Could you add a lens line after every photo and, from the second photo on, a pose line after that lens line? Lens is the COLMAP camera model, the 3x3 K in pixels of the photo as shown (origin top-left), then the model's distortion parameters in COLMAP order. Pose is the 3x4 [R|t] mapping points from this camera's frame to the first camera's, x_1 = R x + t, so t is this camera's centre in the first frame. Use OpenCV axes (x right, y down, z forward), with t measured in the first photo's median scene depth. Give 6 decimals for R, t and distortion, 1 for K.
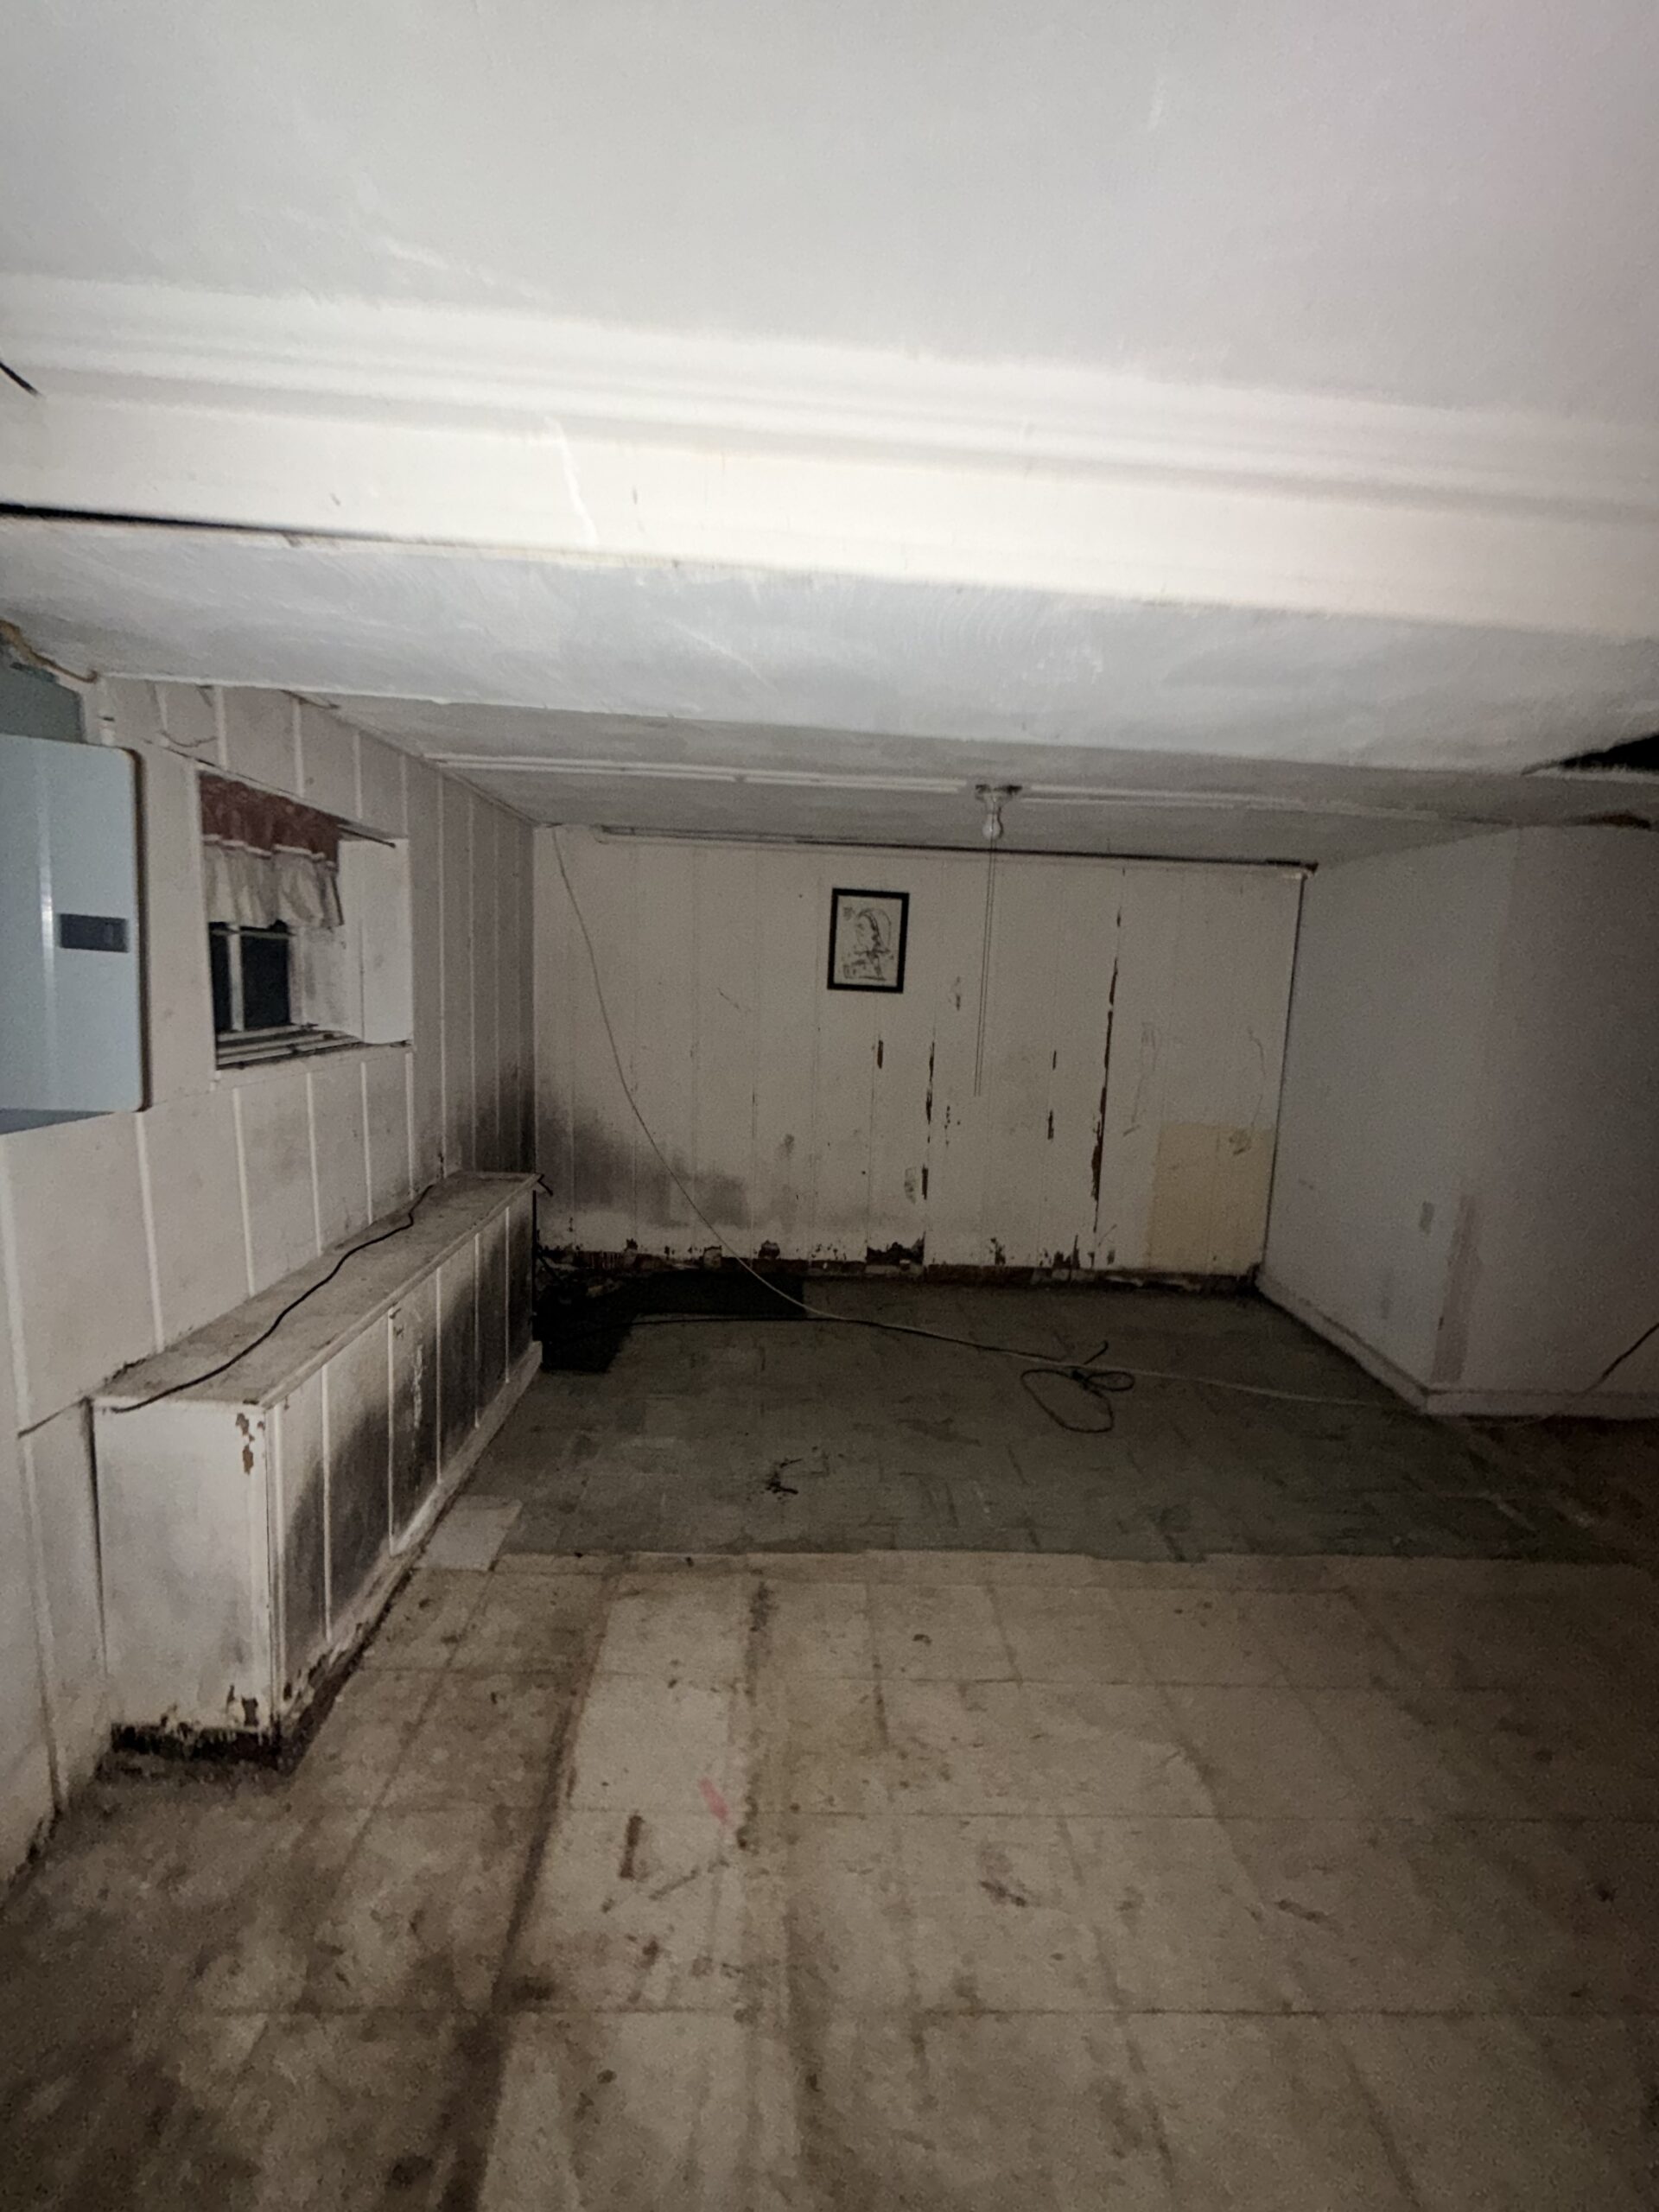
lens RADIAL K [[884.9, 0, 829.3], [0, 884.9, 1106.7], [0, 0, 1]] dist [0.001317, -0.000168]
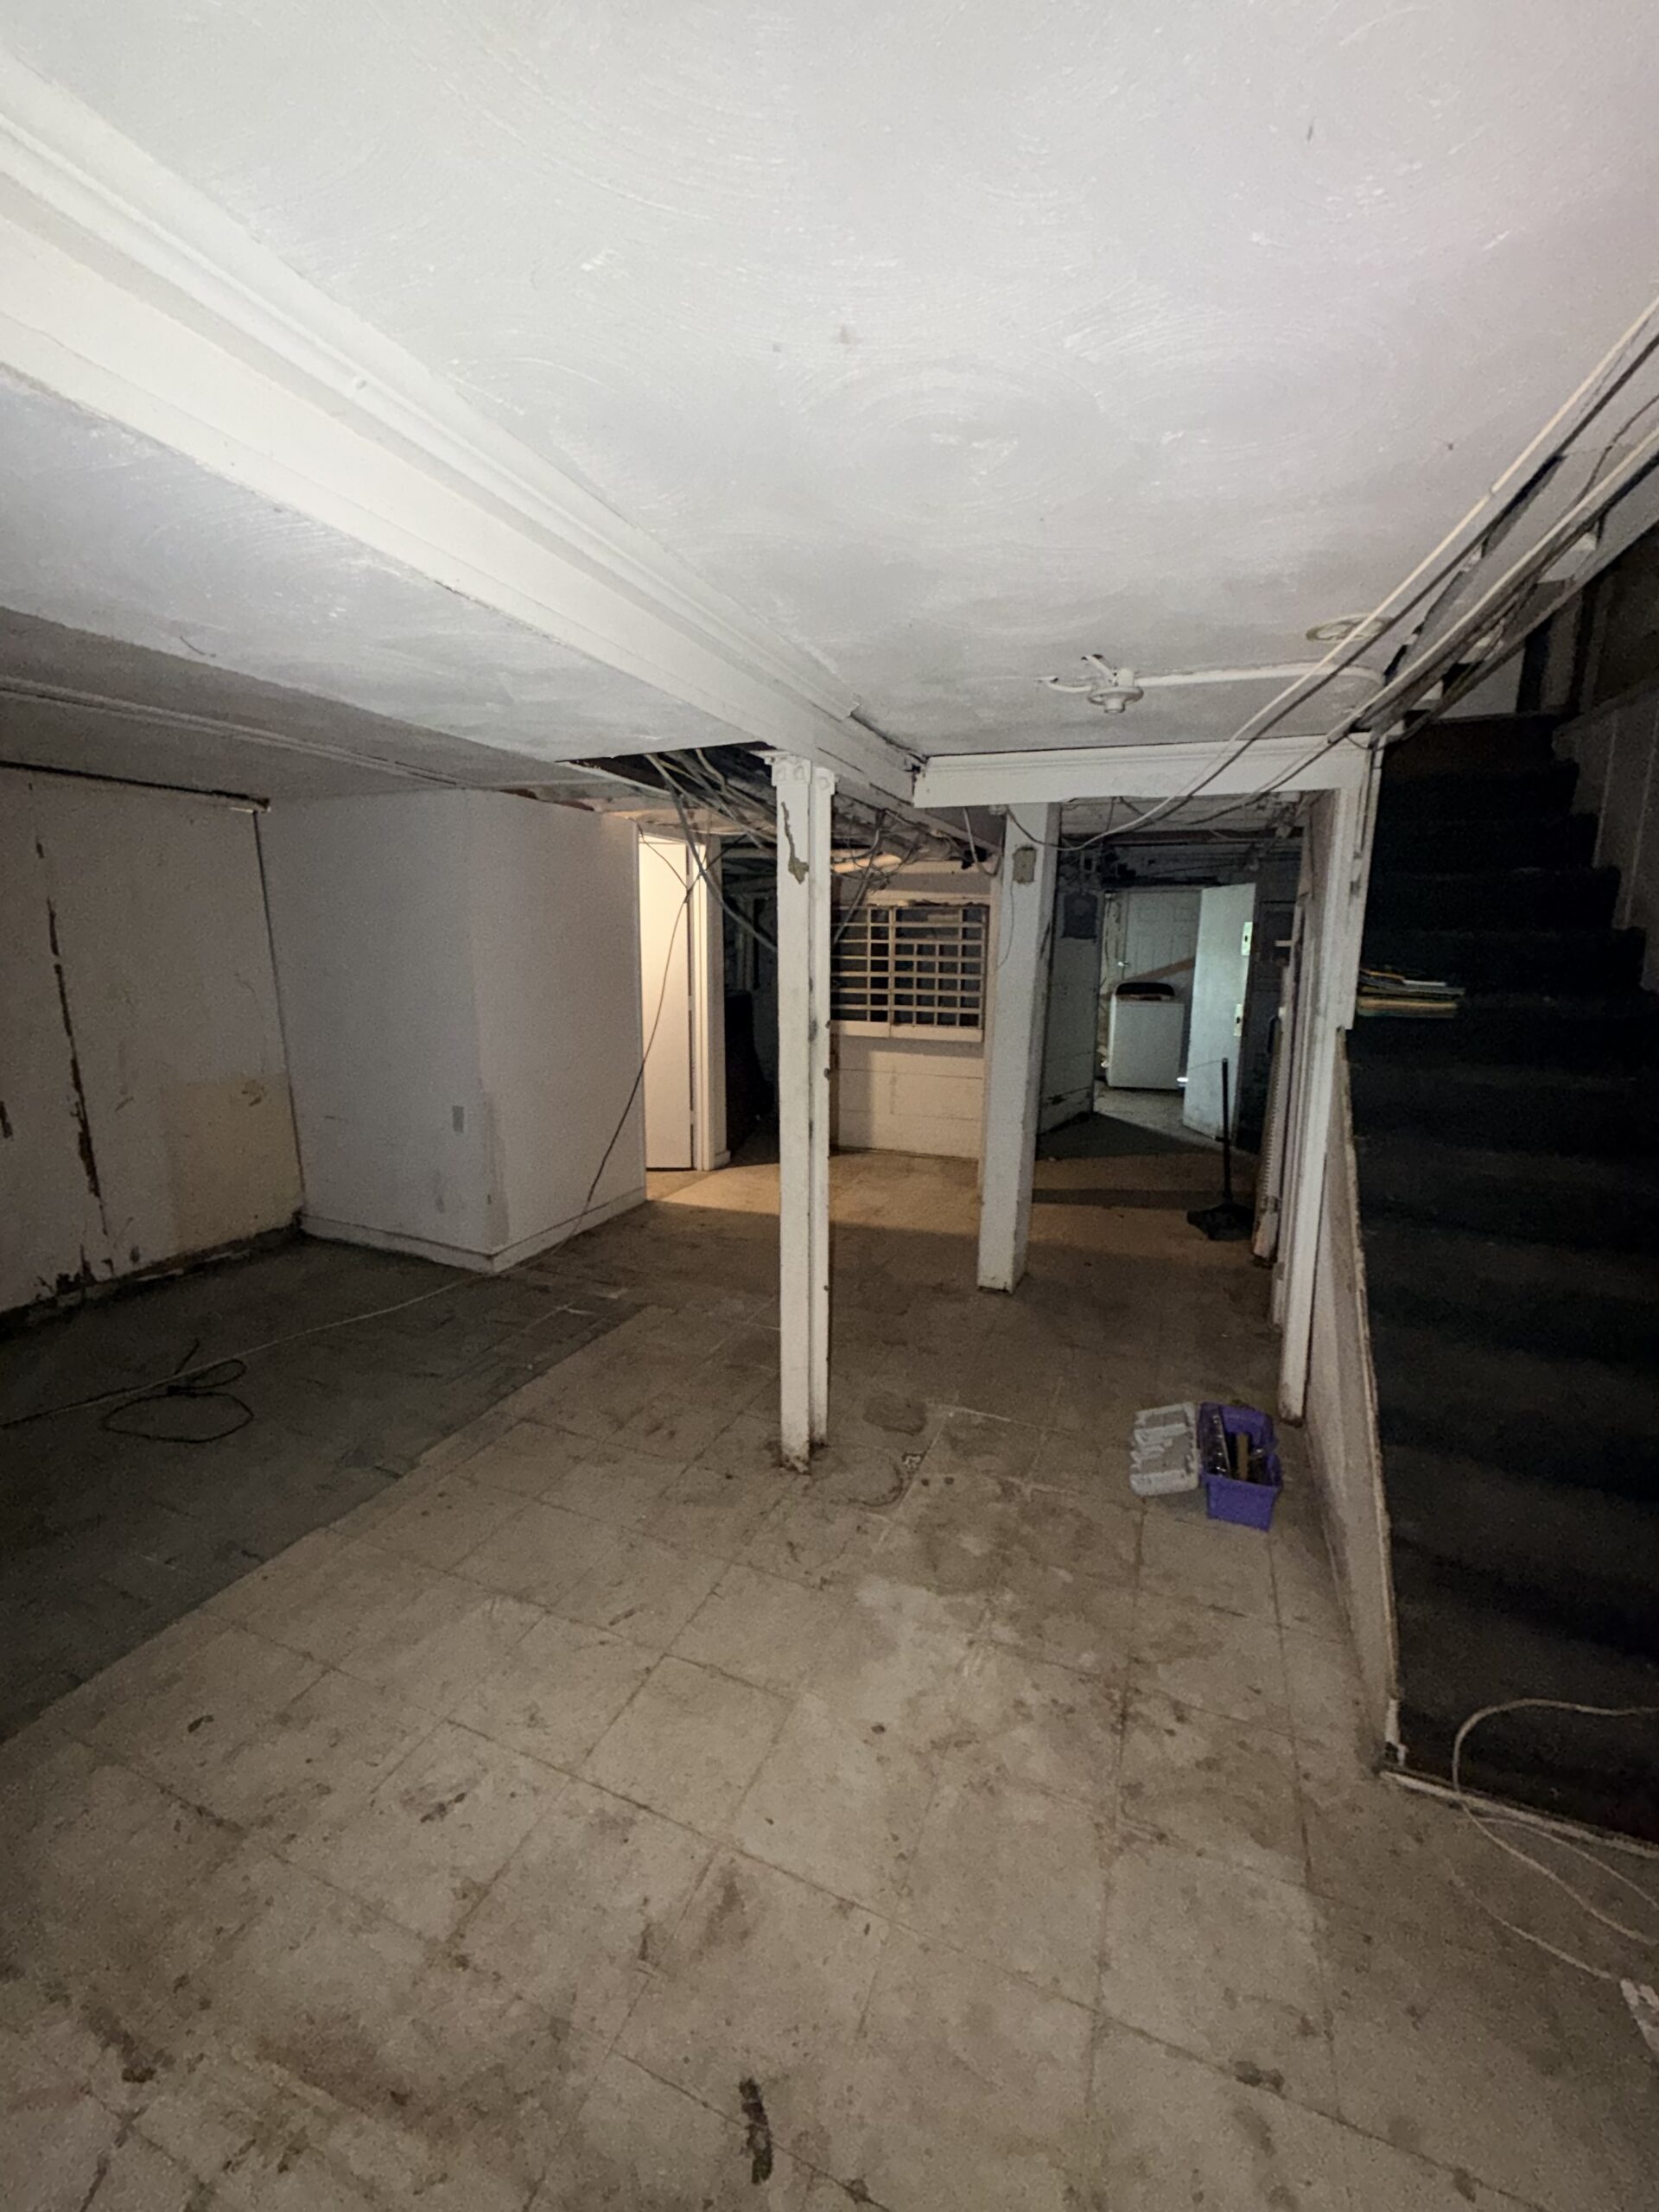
lens RADIAL K [[884.9, 0, 832.4], [0, 884.9, 1101.1], [0, 0, 1]] dist [0.001317, -0.000168]
pose [[0.413959, -0.209995, 0.885743, -0.153530], [0.151537, 0.975348, 0.160417, -0.010673], [-0.897594, 0.067817, 0.435576, 0.031203]]
